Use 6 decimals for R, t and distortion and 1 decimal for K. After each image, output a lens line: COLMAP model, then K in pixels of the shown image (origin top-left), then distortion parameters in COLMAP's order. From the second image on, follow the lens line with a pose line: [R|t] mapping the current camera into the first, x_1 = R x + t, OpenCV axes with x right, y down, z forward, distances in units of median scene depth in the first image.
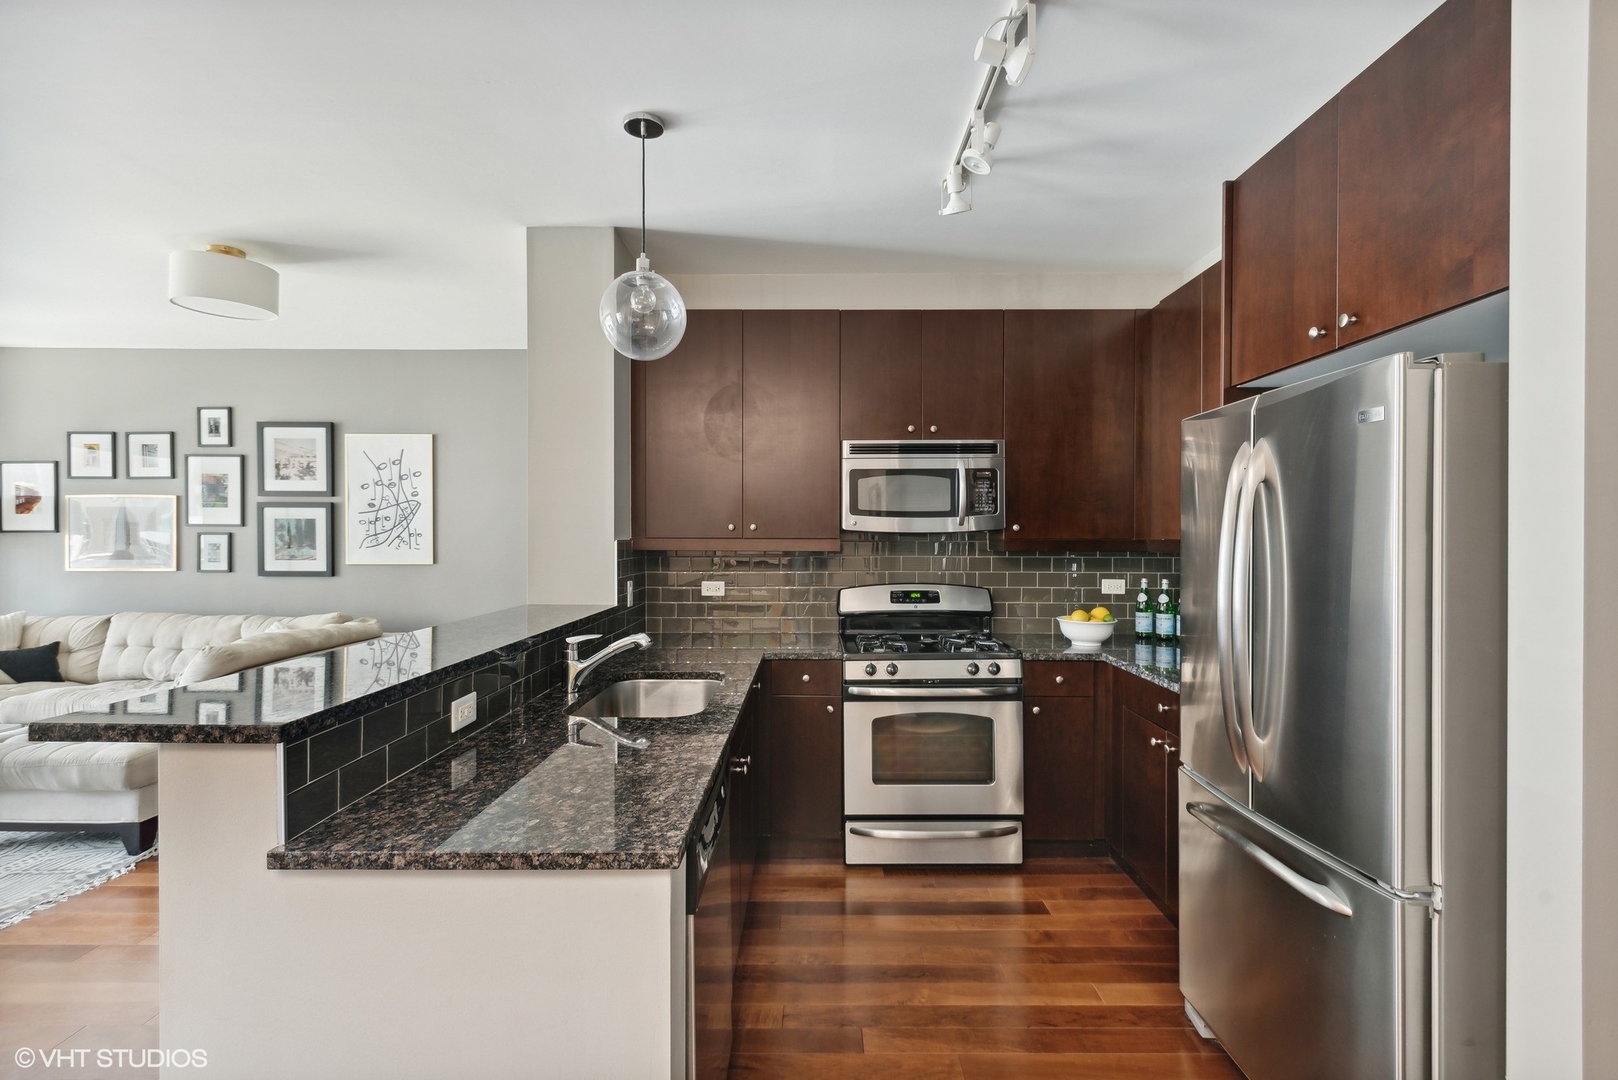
lens RADIAL K [[772.2, 0, 807.9], [0, 772.2, 536.4], [0, 0, 1]] dist [0.004217, -0.000152]
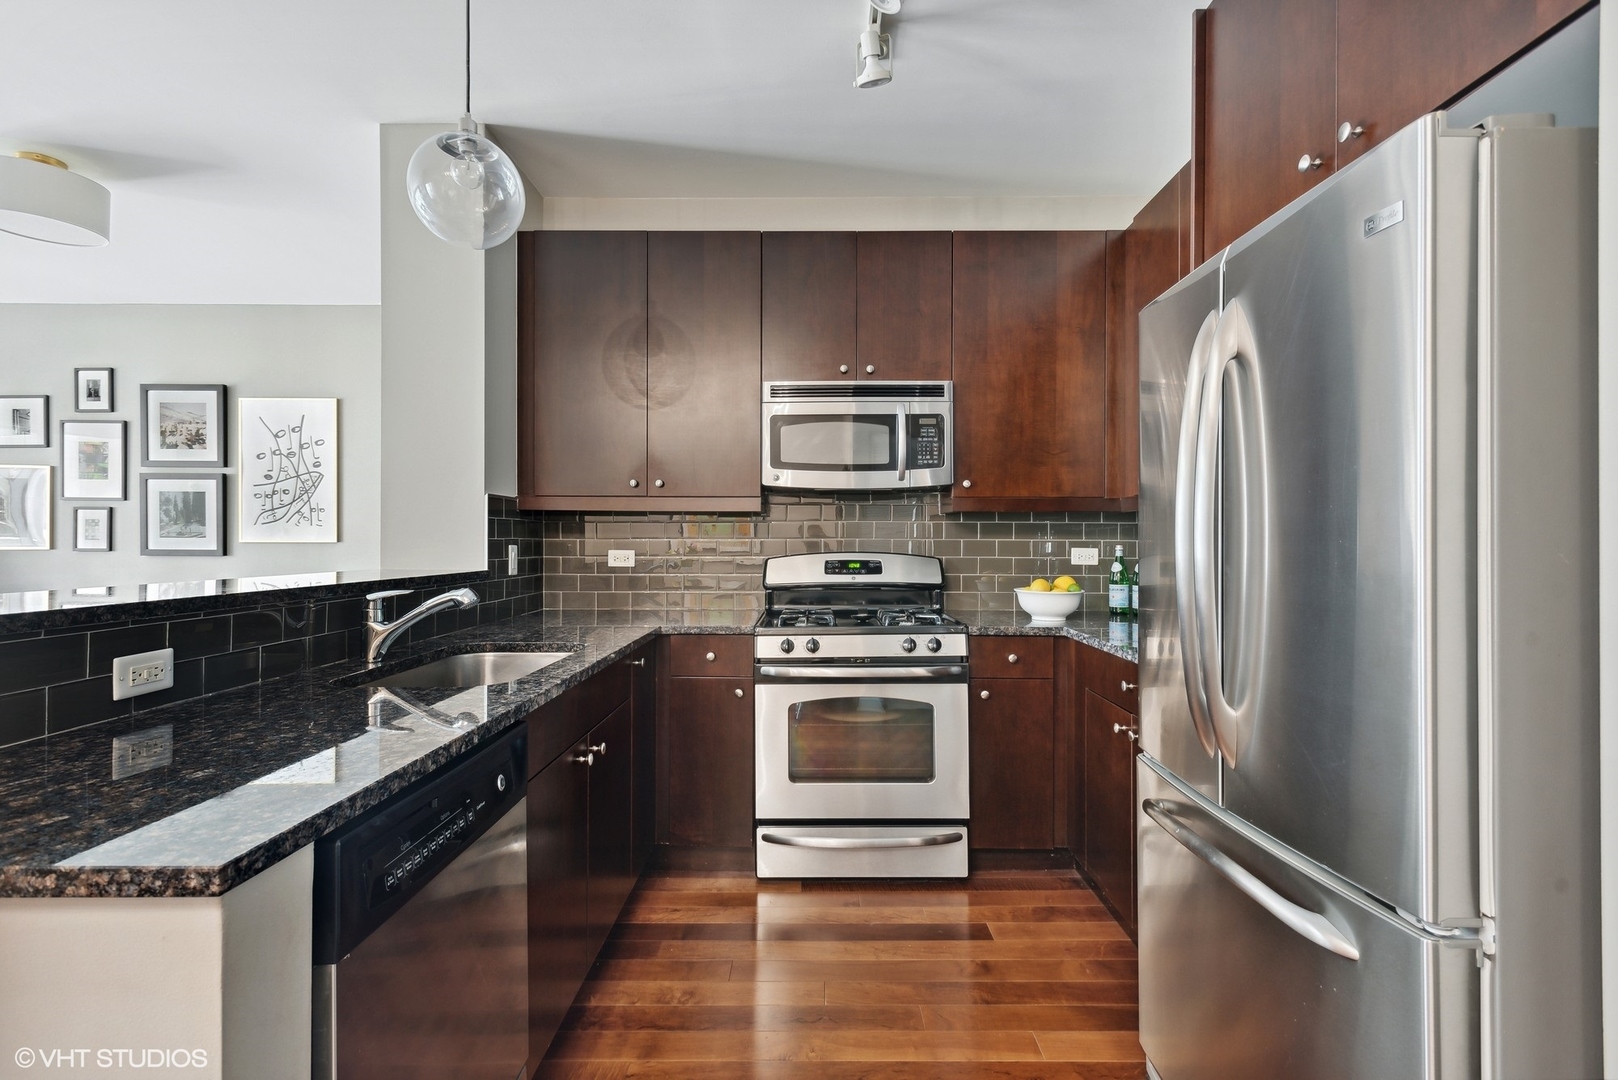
lens RADIAL K [[781.6, 0, 806.0], [0, 781.6, 536.9], [0, 0, 1]] dist [0.010942, -0.001648]
pose [[0.999986, -0.001657, -0.004998, 0.104561], [0.001627, 0.999981, -0.005958, 0.057662], [0.005008, 0.005949, 0.999970, 0.143826]]
